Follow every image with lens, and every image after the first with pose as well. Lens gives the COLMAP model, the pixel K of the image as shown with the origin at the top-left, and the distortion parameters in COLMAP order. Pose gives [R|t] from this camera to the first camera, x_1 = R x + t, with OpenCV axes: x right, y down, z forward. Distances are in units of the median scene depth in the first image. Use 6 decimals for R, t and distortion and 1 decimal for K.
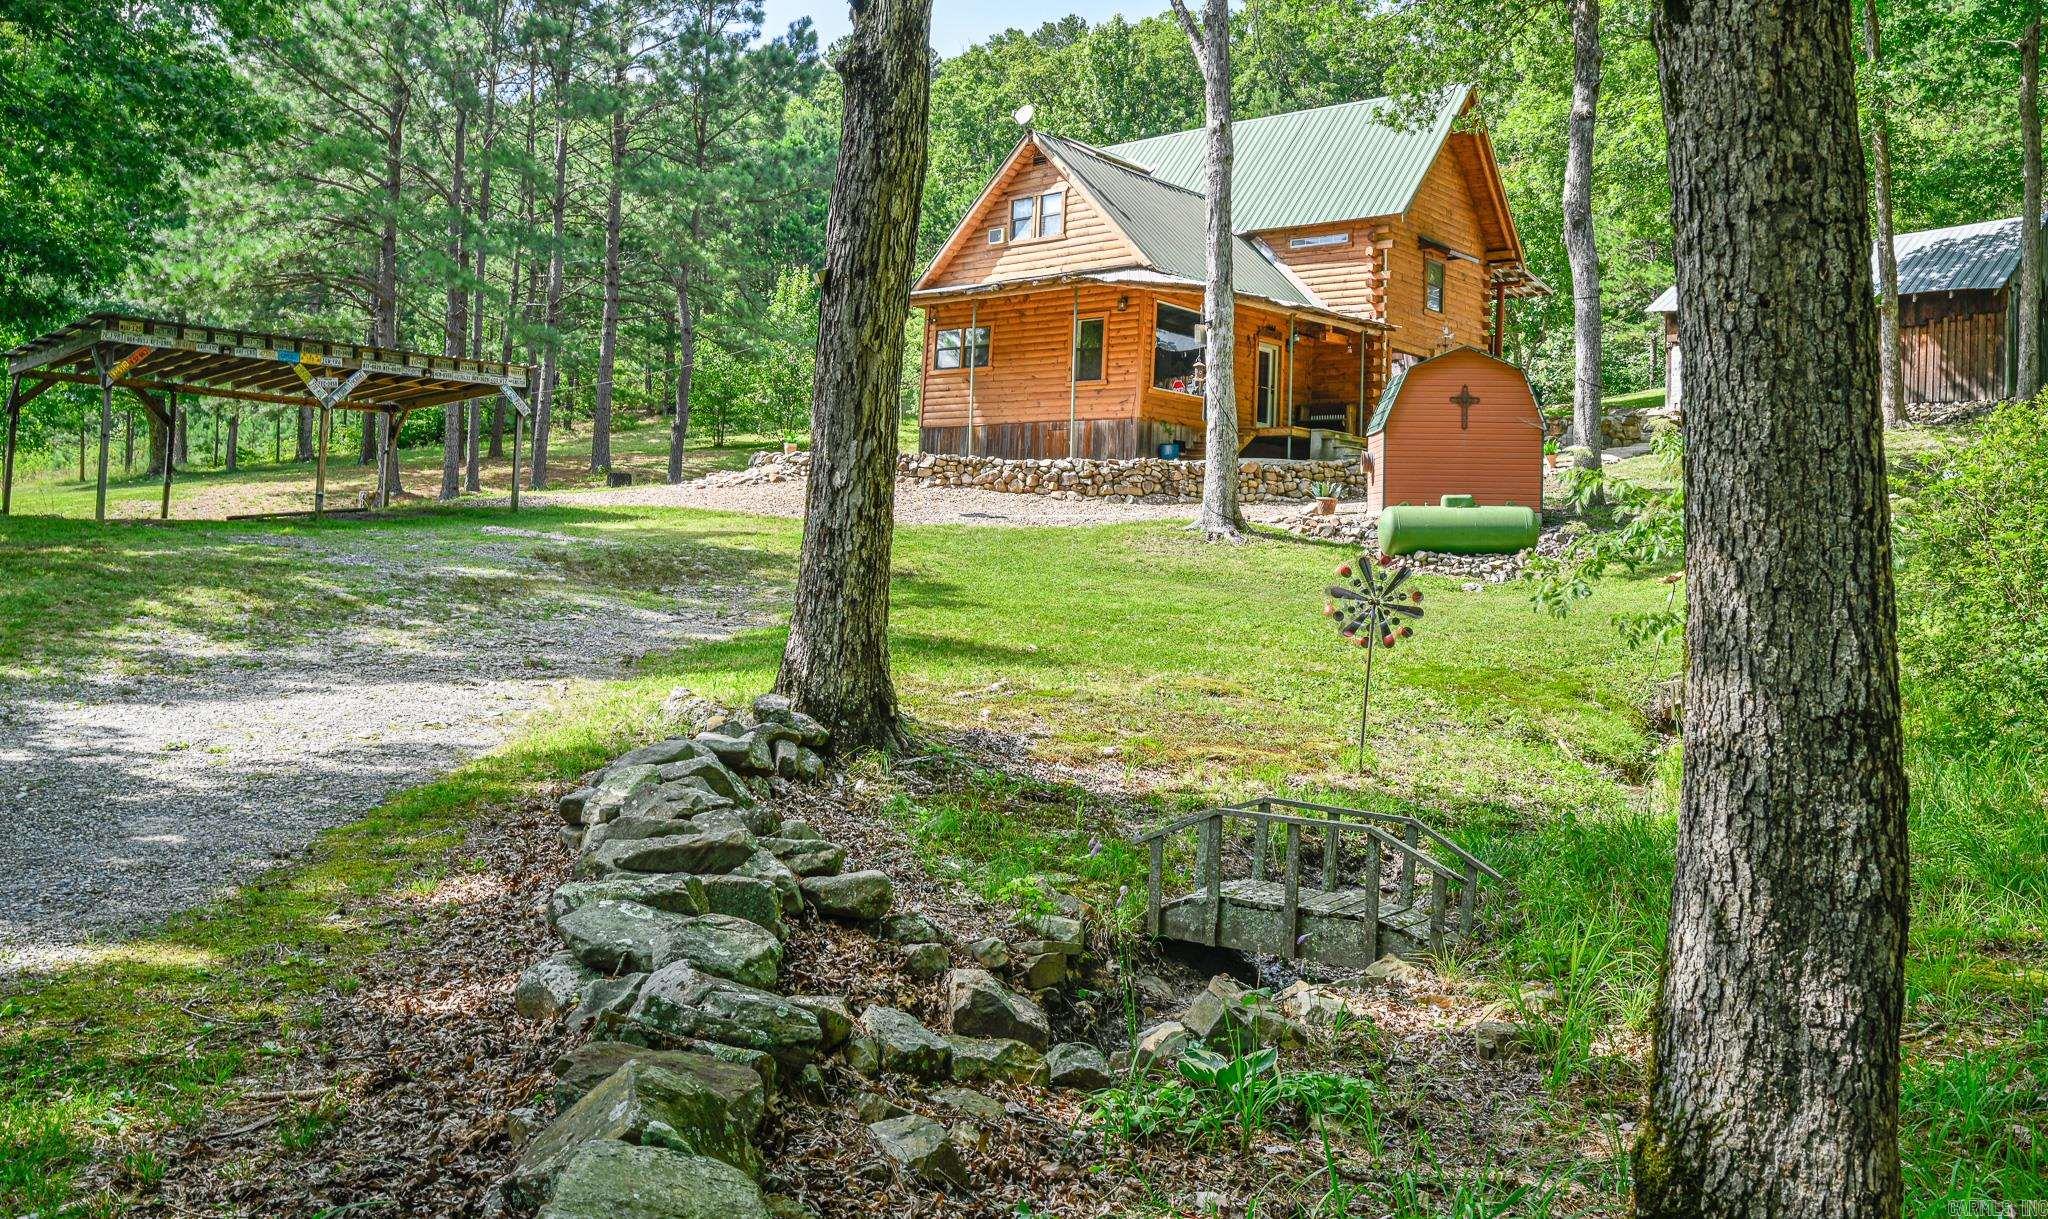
lens RADIAL K [[1784.4, 0, 1081.0], [0, 1784.4, 508.0], [0, 0, 1]] dist [-0.007222, 0.008667]
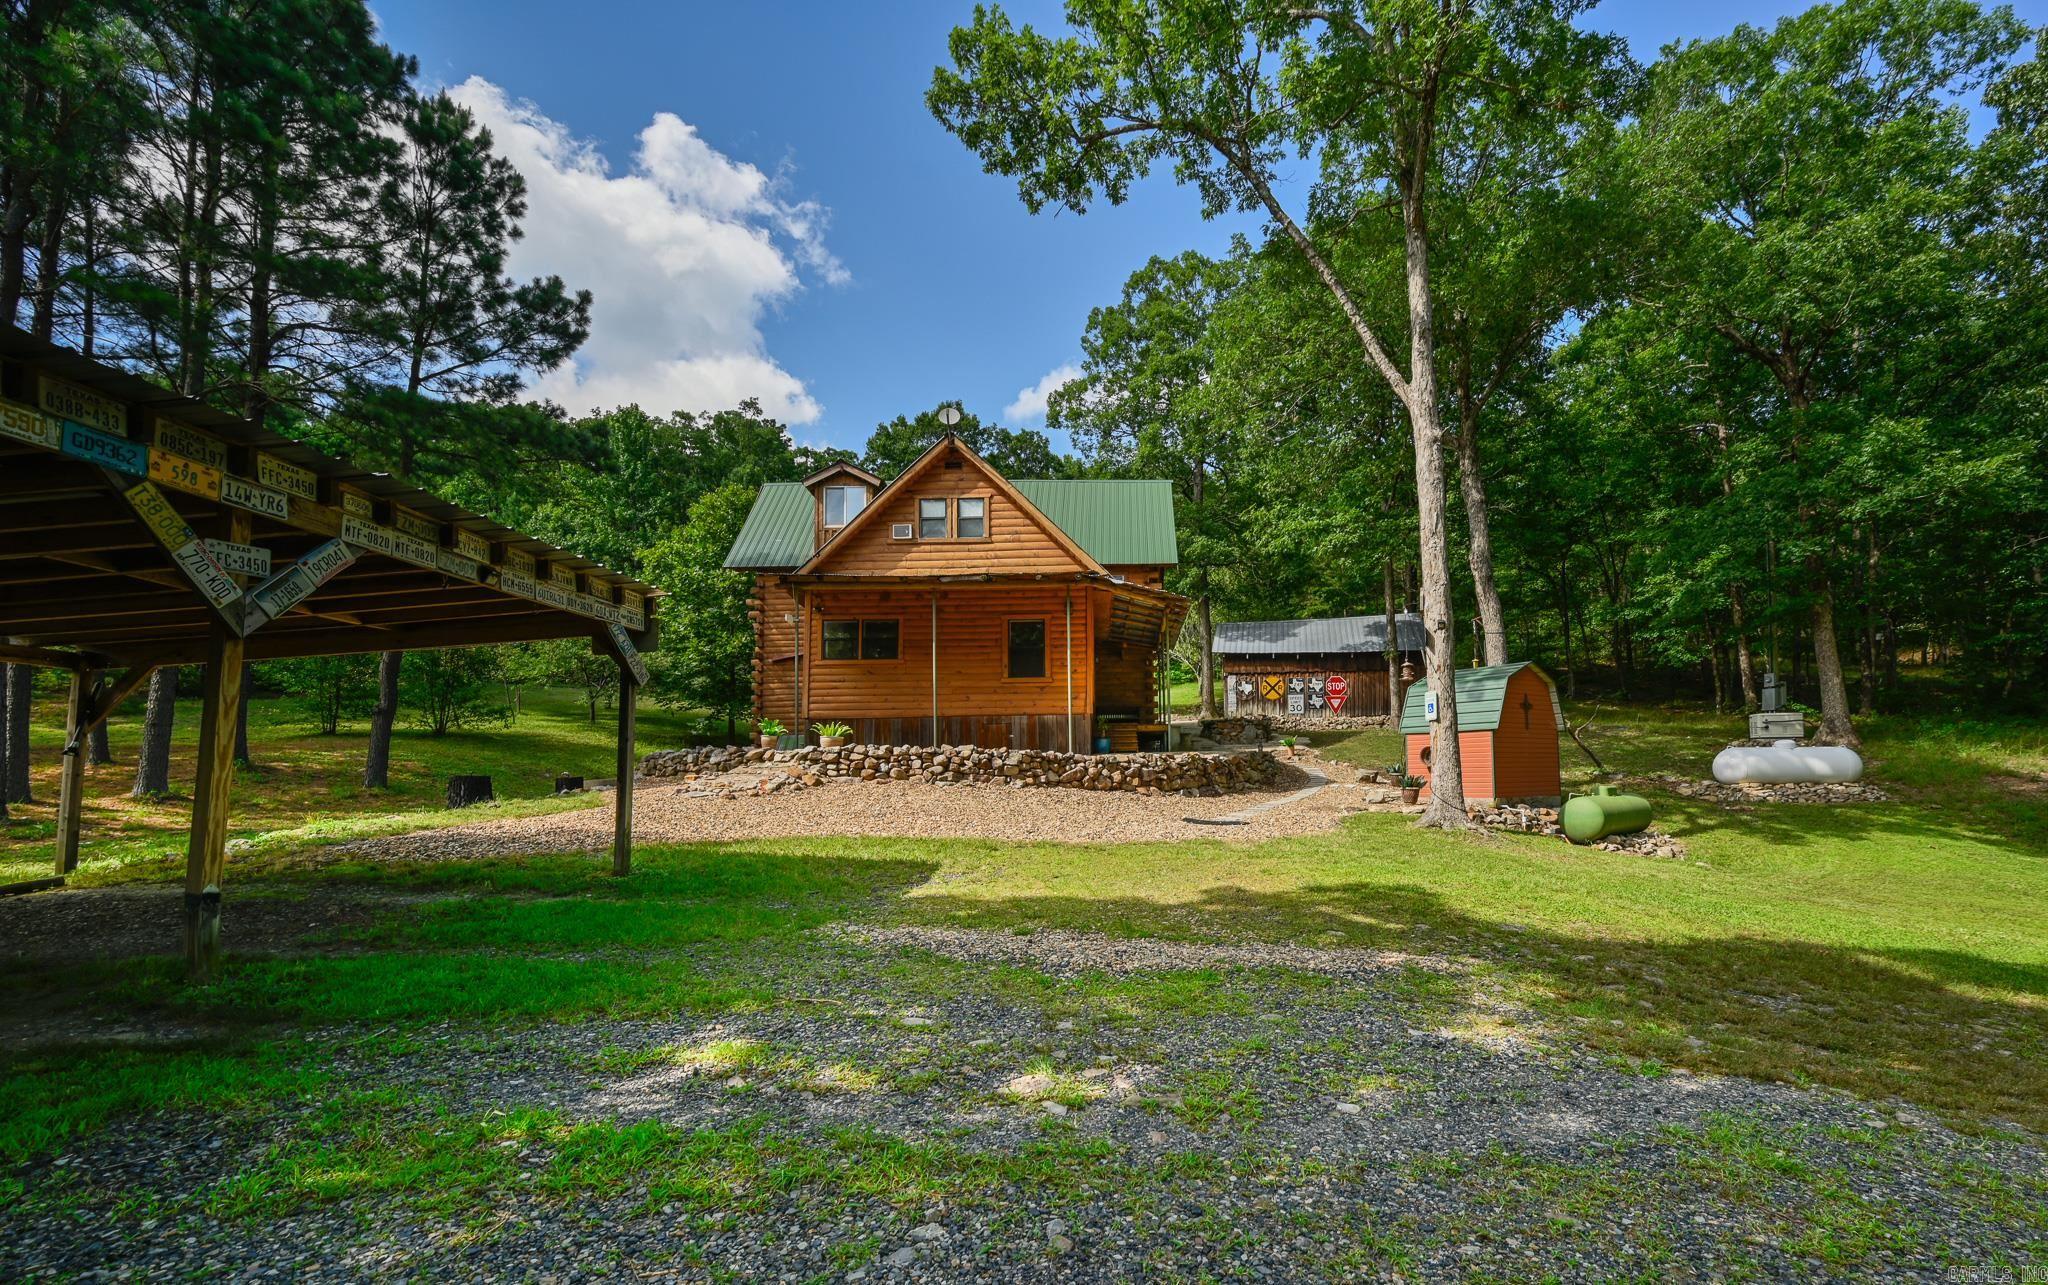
lens RADIAL K [[898.5, 0, 1144.9], [0, 898.5, 725.1], [0, 0, 1]] dist [-0.000446, 0.002085]
pose [[0.730225, 0.013785, 0.683067, -0.345892], [0.016432, 0.999153, -0.037730, -0.024613], [-0.683009, 0.038775, 0.729380, 0.635151]]
